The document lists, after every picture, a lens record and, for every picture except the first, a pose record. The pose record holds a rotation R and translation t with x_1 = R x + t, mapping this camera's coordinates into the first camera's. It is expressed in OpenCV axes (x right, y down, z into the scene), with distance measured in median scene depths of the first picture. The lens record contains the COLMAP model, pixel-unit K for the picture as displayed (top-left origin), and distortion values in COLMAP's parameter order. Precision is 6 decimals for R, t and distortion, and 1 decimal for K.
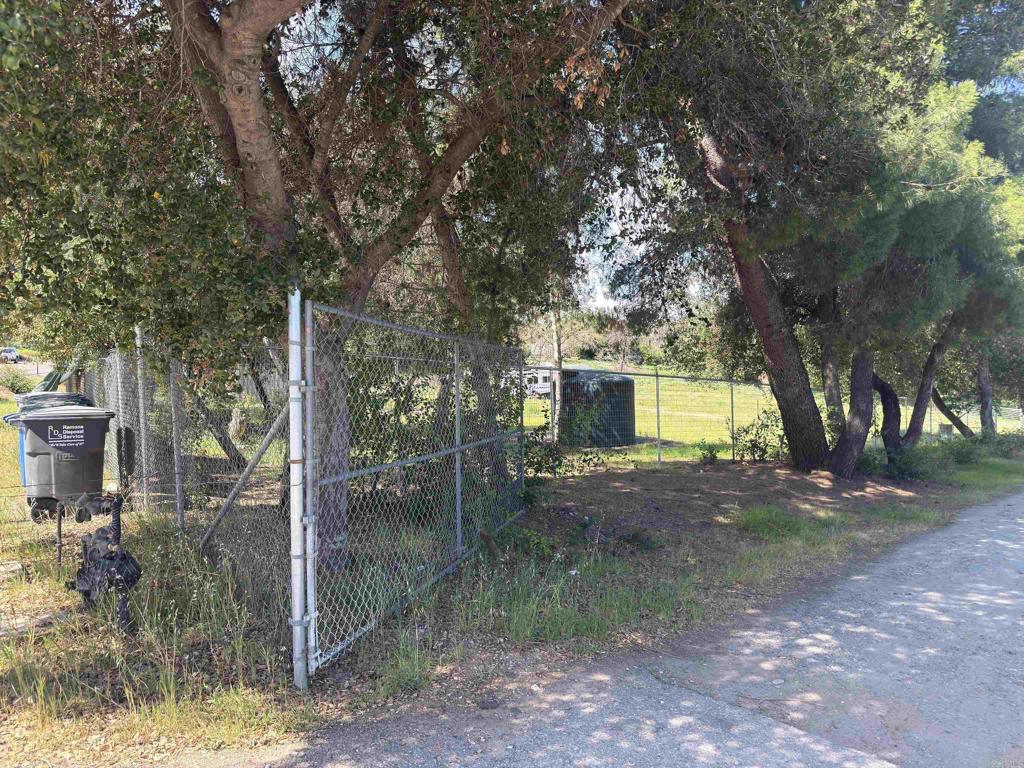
lens RADIAL K [[727.4, 0, 504.7], [0, 727.4, 386.7], [0, 0, 1]] dist [0.065930, -0.082525]
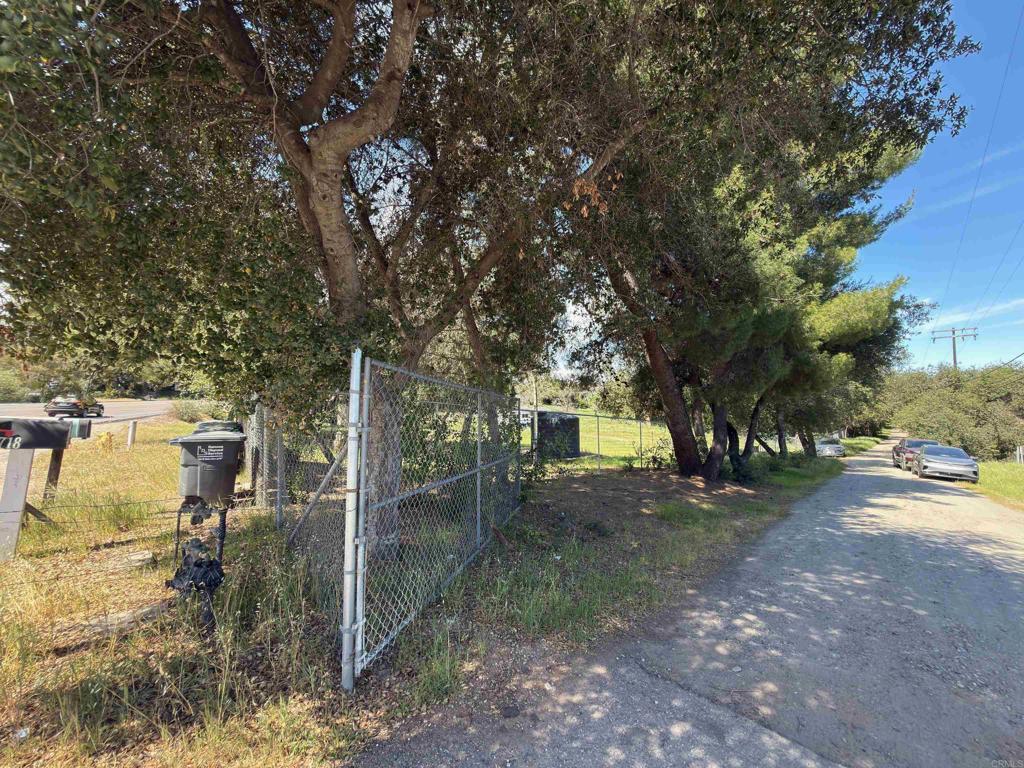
lens RADIAL K [[412.3, 0, 510.7], [0, 412.3, 383.9], [0, 0, 1]] dist [0.001792, 0.000122]
pose [[0.999437, 0.018370, 0.028079, -0.028965], [-0.015892, 0.996164, -0.086055, -0.010980], [-0.029552, 0.085560, 0.995895, 0.188614]]
